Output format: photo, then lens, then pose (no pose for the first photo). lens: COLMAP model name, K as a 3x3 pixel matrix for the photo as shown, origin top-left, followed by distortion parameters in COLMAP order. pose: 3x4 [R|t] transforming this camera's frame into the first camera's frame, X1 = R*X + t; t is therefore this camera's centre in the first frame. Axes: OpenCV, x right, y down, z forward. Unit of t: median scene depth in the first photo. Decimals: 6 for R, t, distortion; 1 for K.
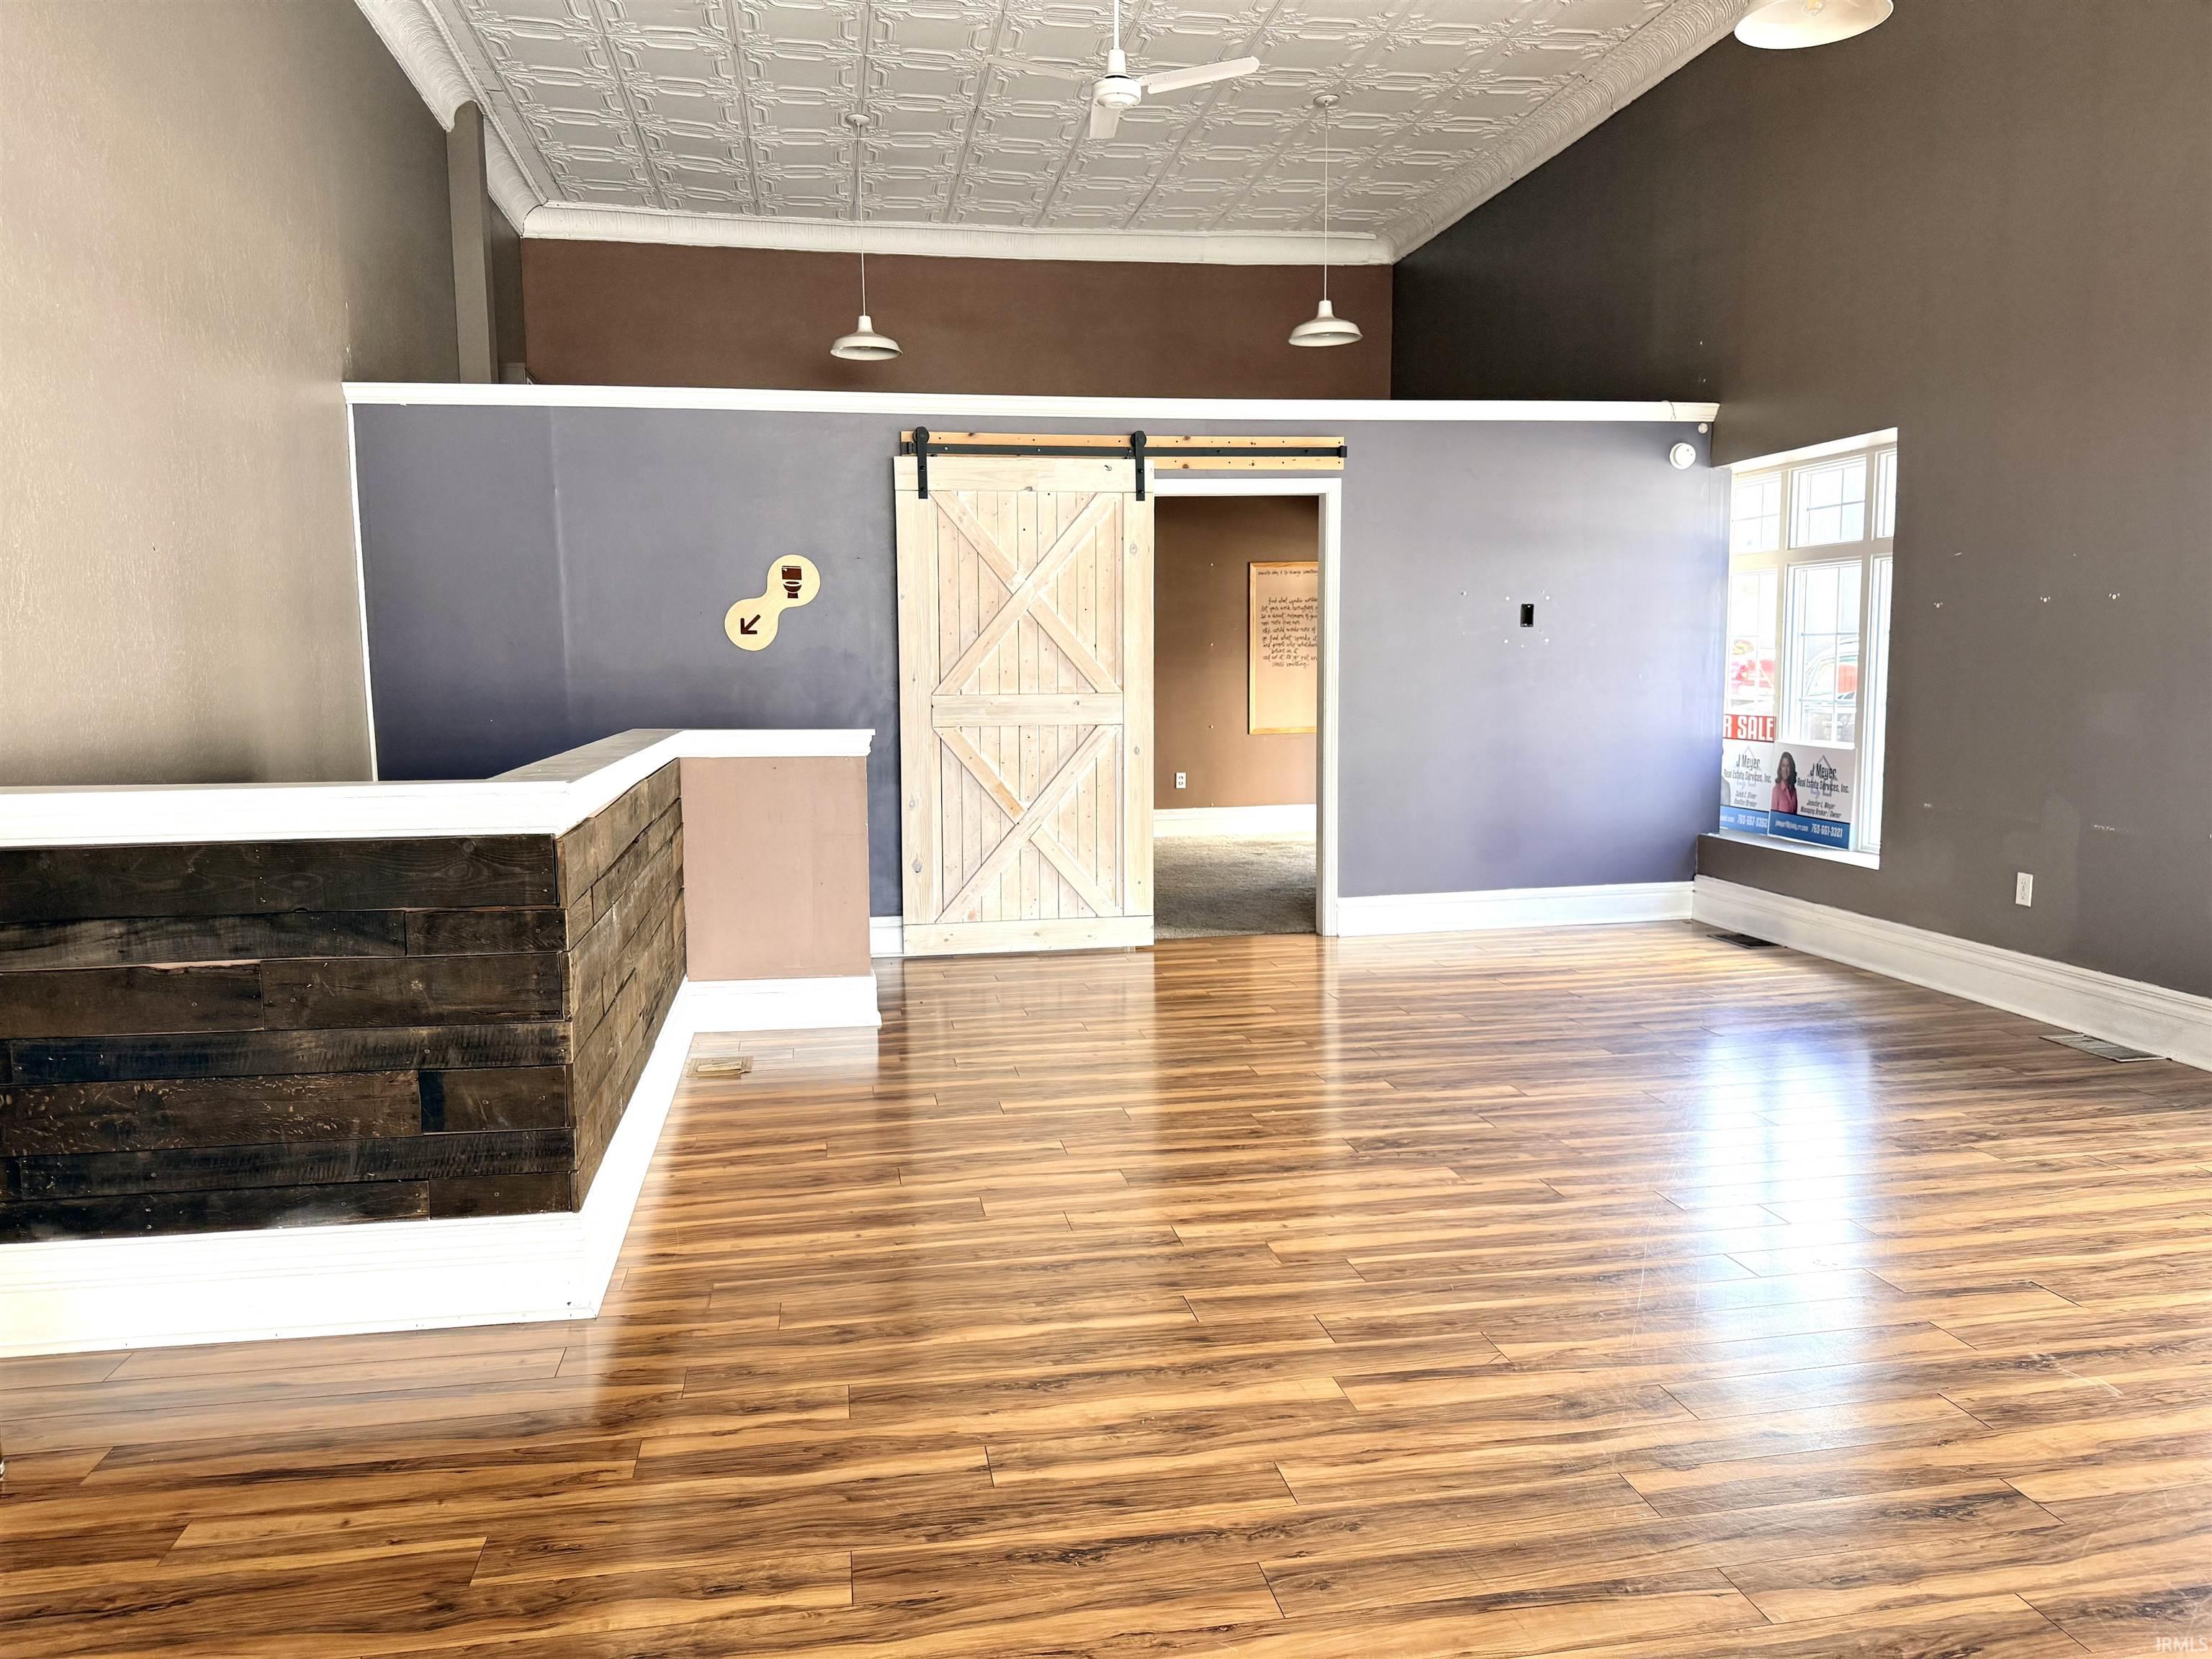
lens RADIAL K [[1580.7, 0, 1106.0], [0, 1580.7, 829.5], [0, 0, 1]] dist [0.202579, -0.407957]
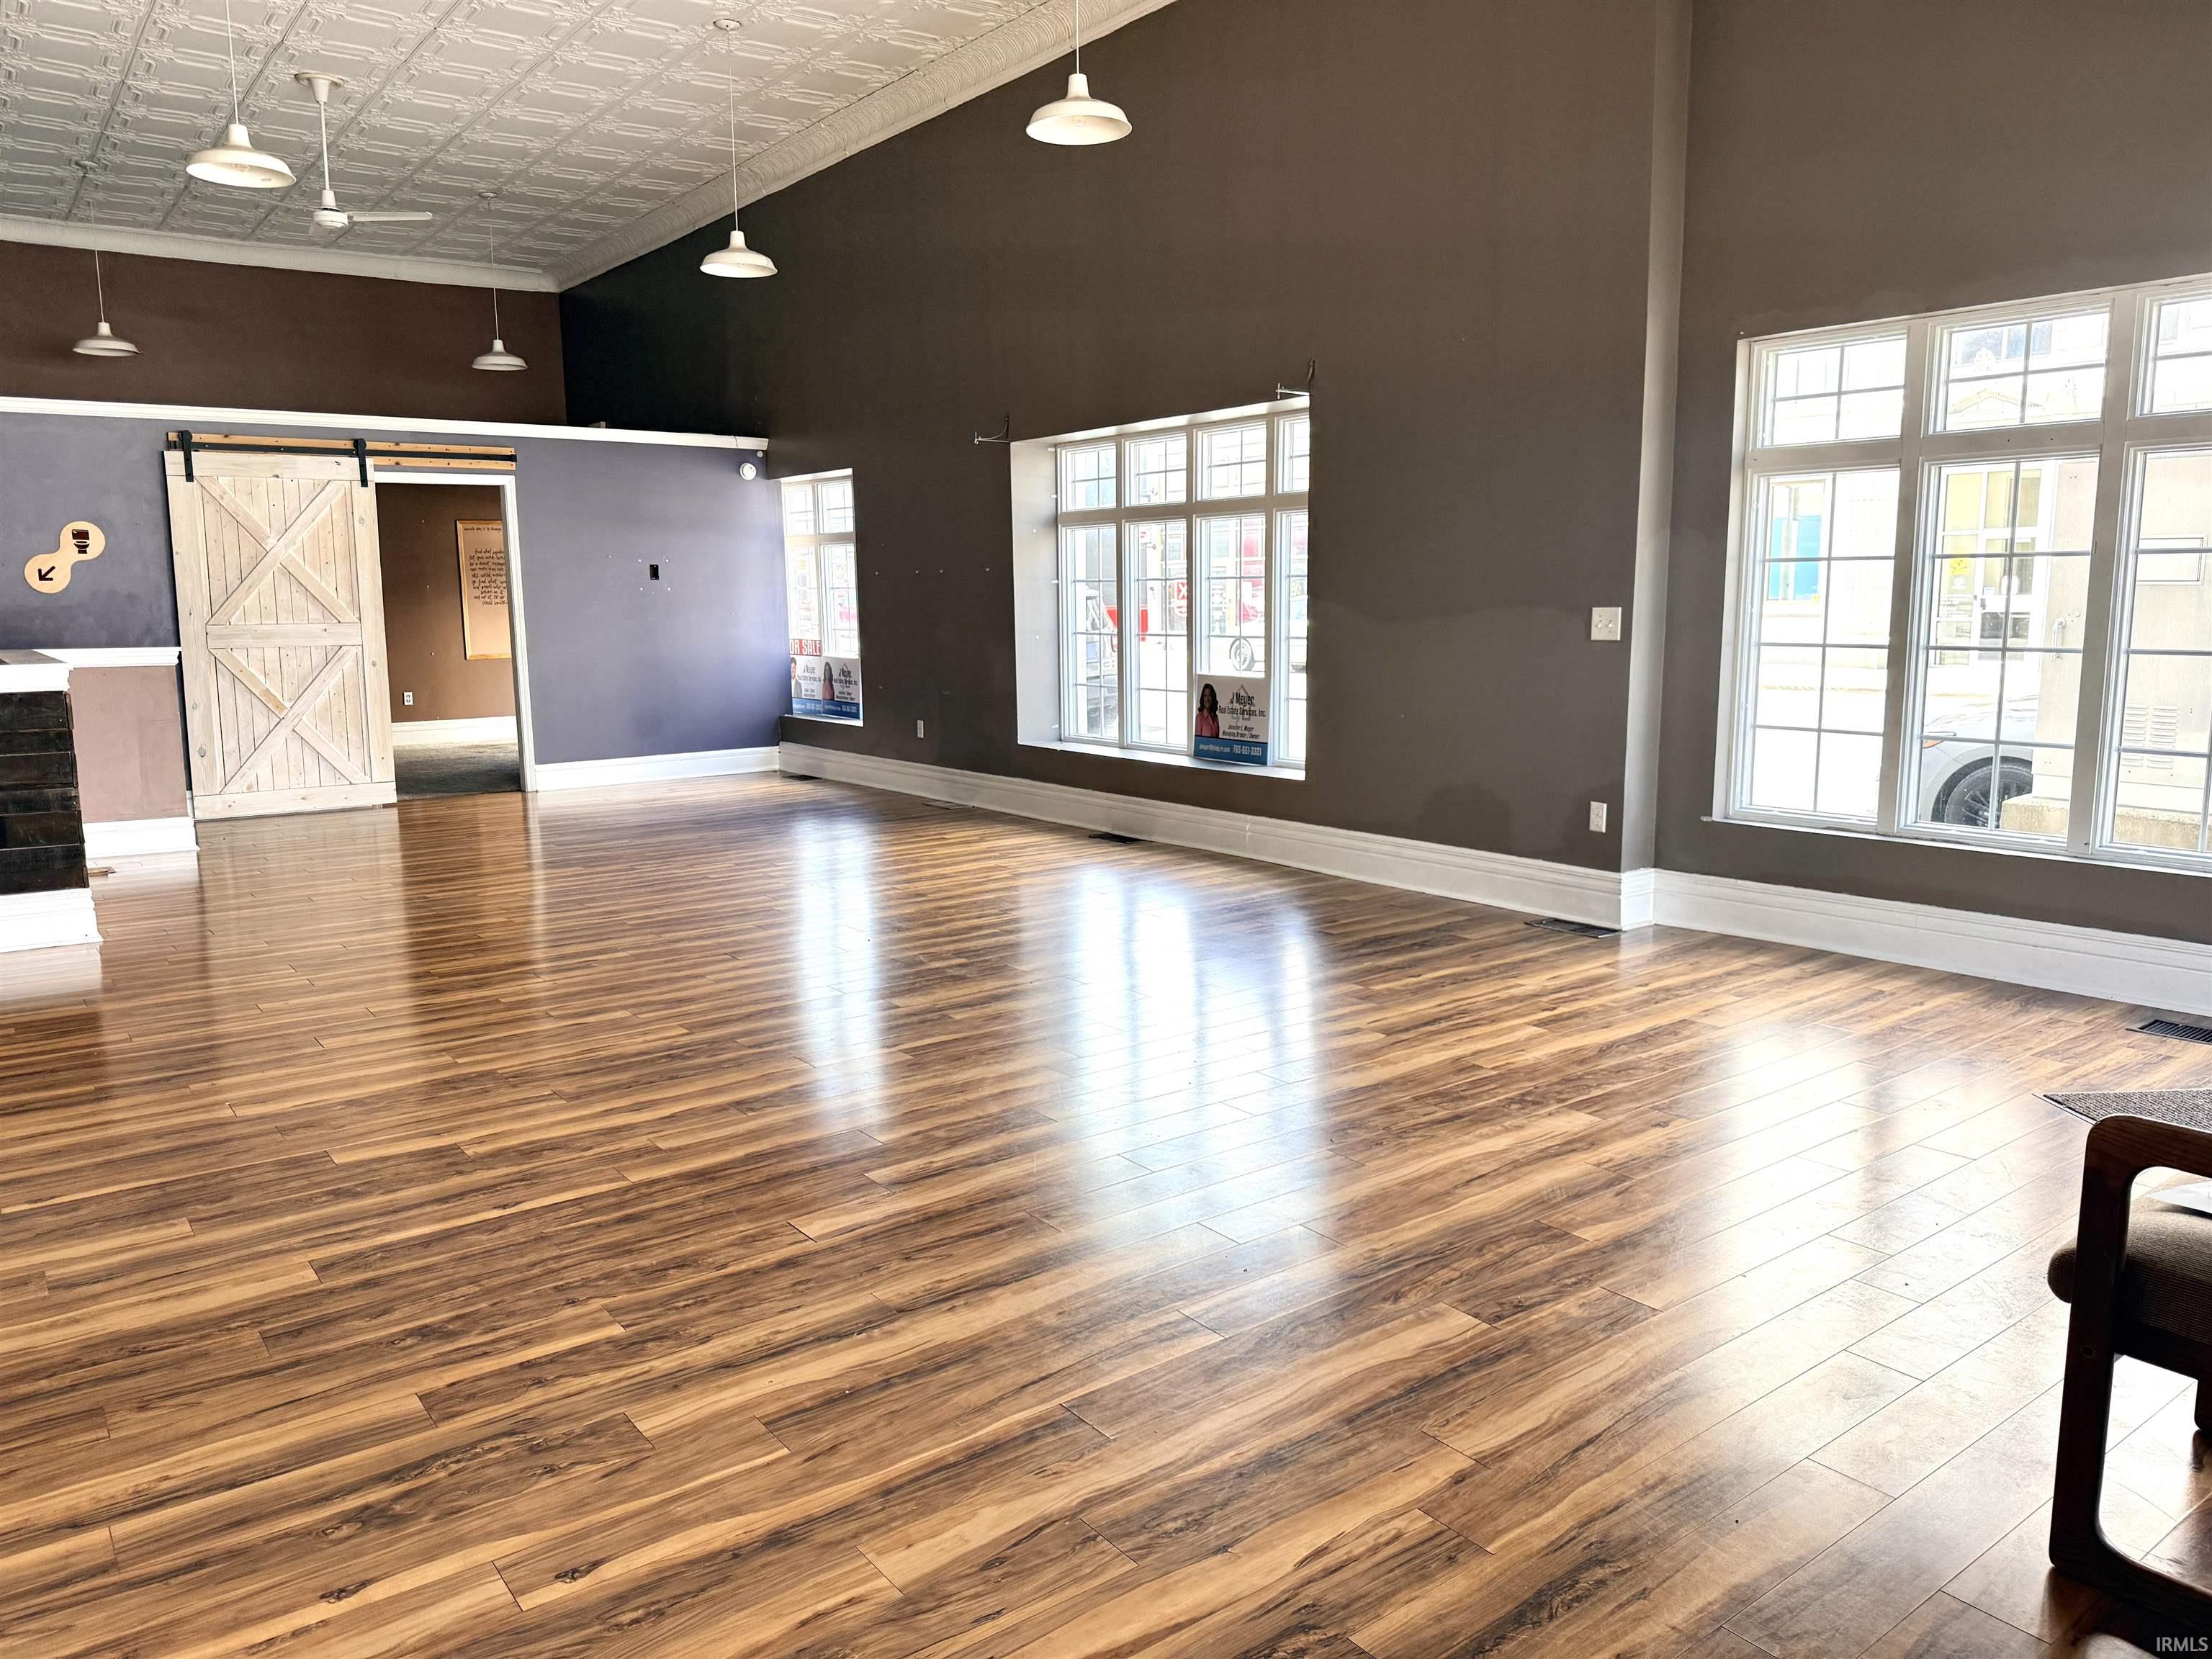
lens RADIAL K [[1538.5, 0, 1106.0], [0, 1538.5, 829.5], [0, 0, 1]] dist [0.043336, -0.062024]
pose [[0.890003, -0.065526, 0.451223, -0.033082], [0.046865, 0.997525, 0.052421, 0.055585], [-0.453541, -0.025508, 0.890870, -0.529377]]
